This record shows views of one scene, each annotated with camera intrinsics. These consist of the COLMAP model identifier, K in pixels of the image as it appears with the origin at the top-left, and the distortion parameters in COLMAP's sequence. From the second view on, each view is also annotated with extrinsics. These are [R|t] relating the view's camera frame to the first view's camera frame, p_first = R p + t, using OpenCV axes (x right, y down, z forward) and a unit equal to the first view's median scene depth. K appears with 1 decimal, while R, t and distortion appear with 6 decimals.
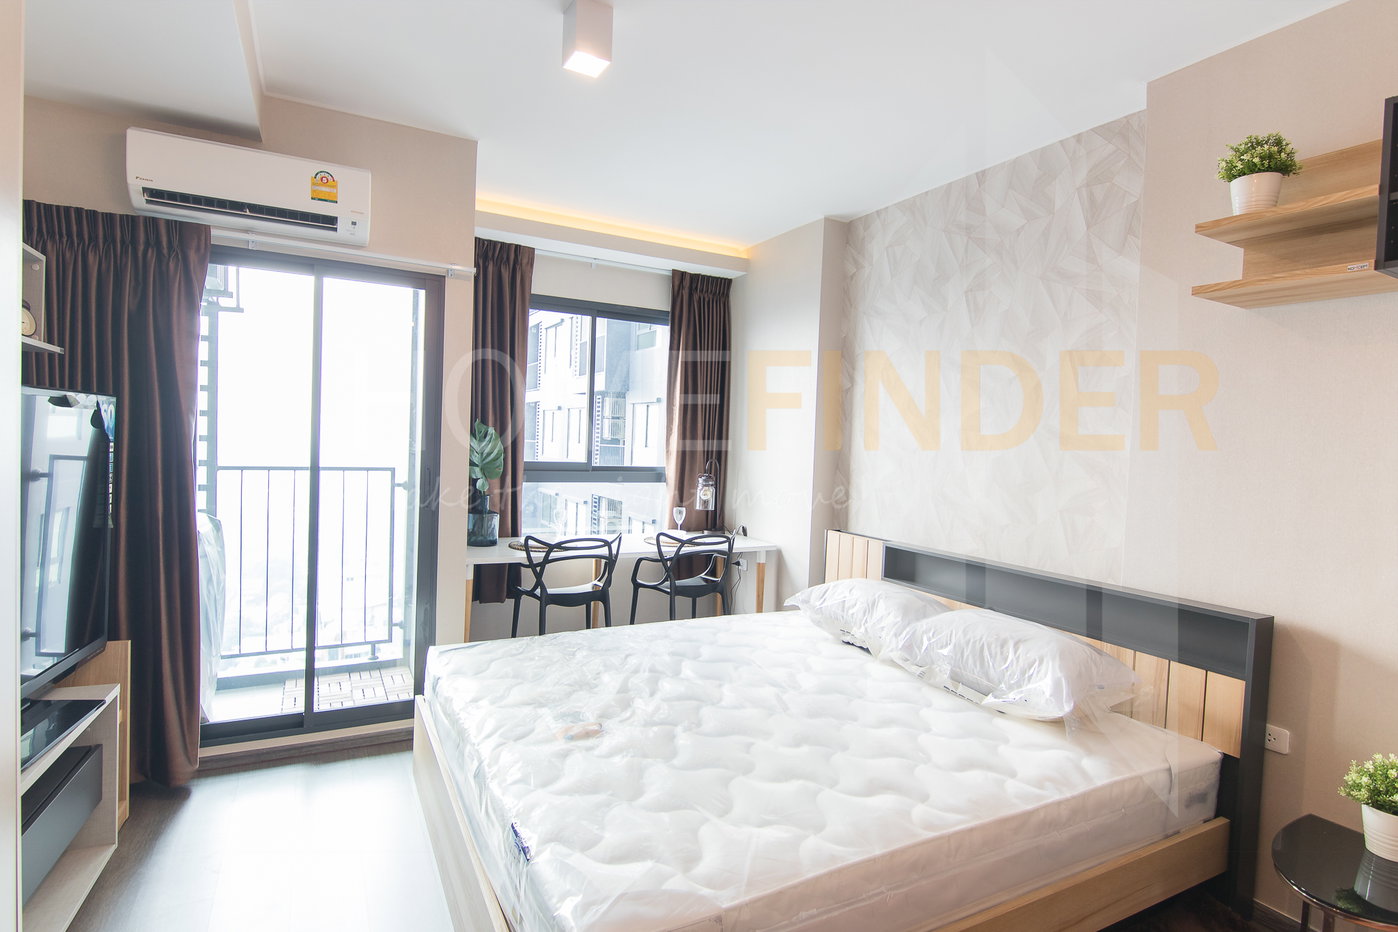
lens RADIAL K [[712.0, 0, 693.5], [0, 712.0, 465.5], [0, 0, 1]] dist [0.000384, -0.001117]
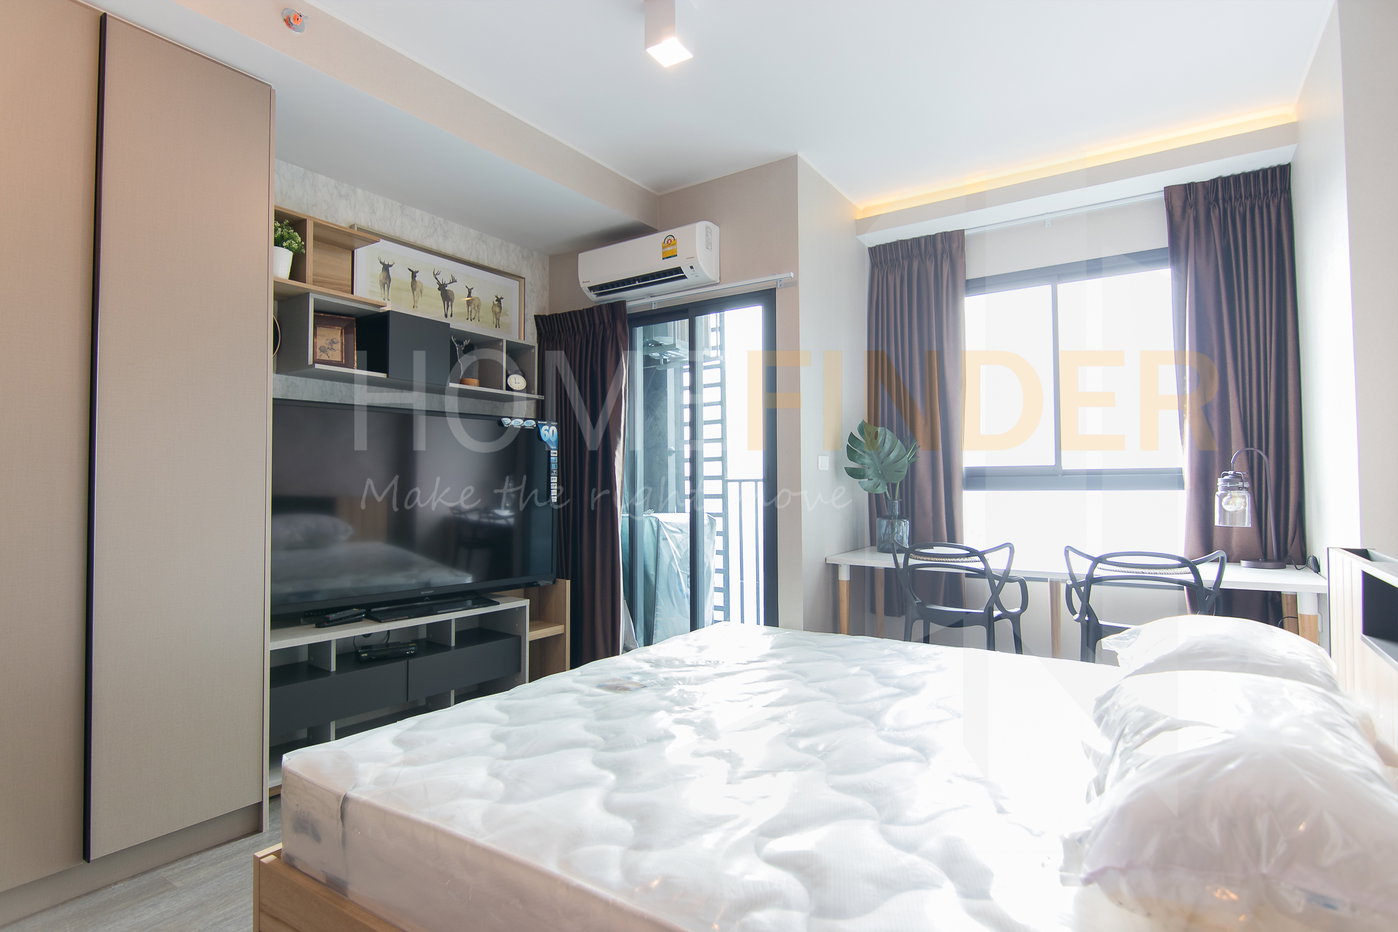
lens RADIAL K [[707.3, 0, 694.8], [0, 707.3, 464.2], [0, 0, 1]] dist [0.022458, -0.020408]
pose [[0.475439, -0.066572, -0.877226, 0.481855], [-0.006852, 0.996822, -0.079362, 0.082042], [0.879722, 0.043742, 0.473472, 0.358682]]
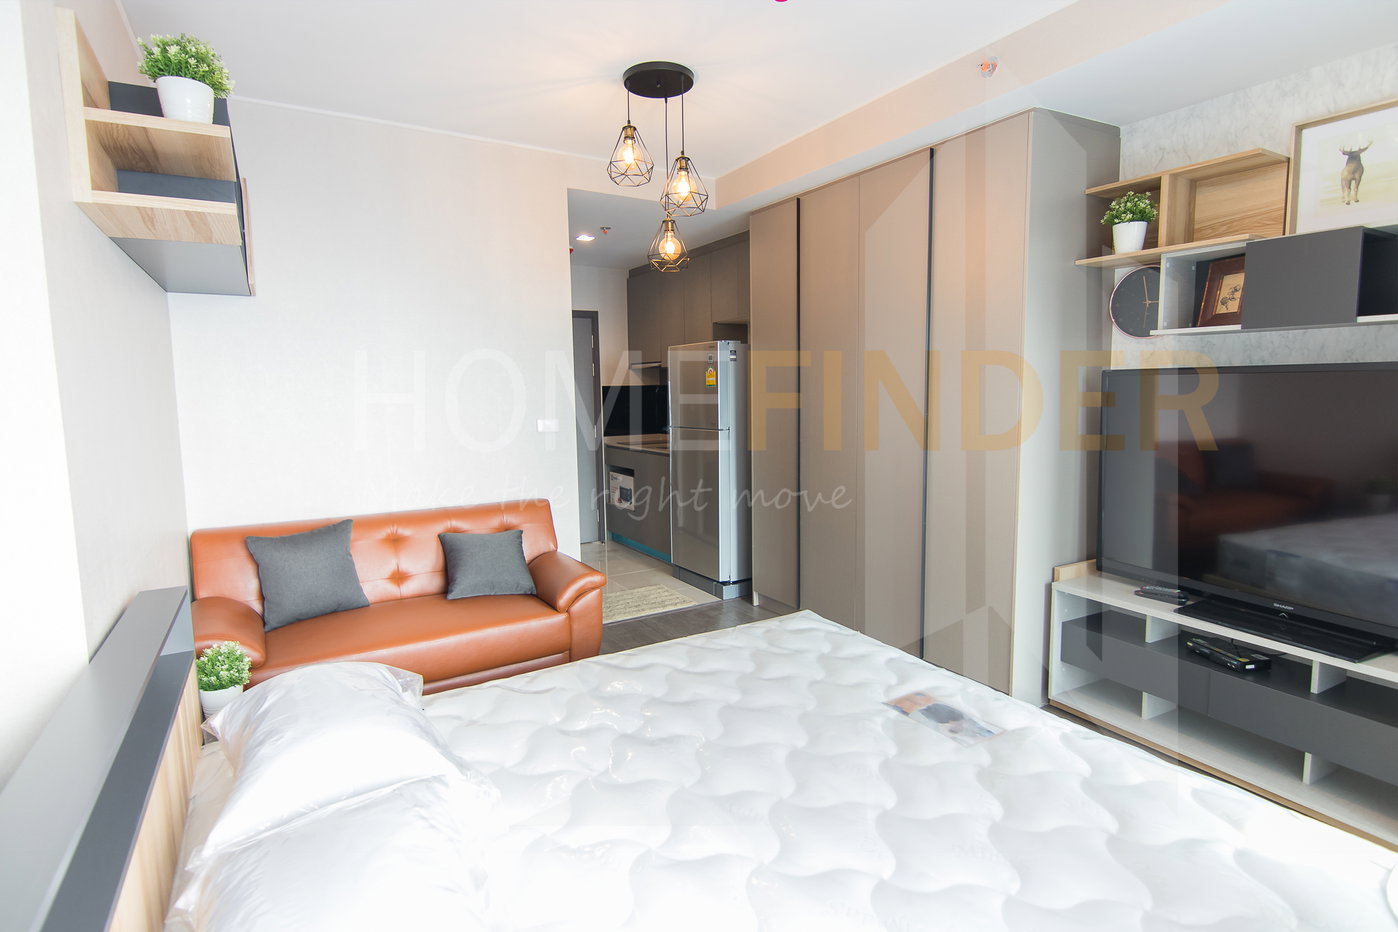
lens RADIAL K [[707.3, 0, 694.8], [0, 707.3, 464.2], [0, 0, 1]] dist [0.022458, -0.020408]
pose [[-0.998370, -0.012659, -0.055655, 0.121229], [-0.020363, 0.989925, 0.140121, -0.047695], [0.053321, 0.141025, -0.988569, 1.139274]]
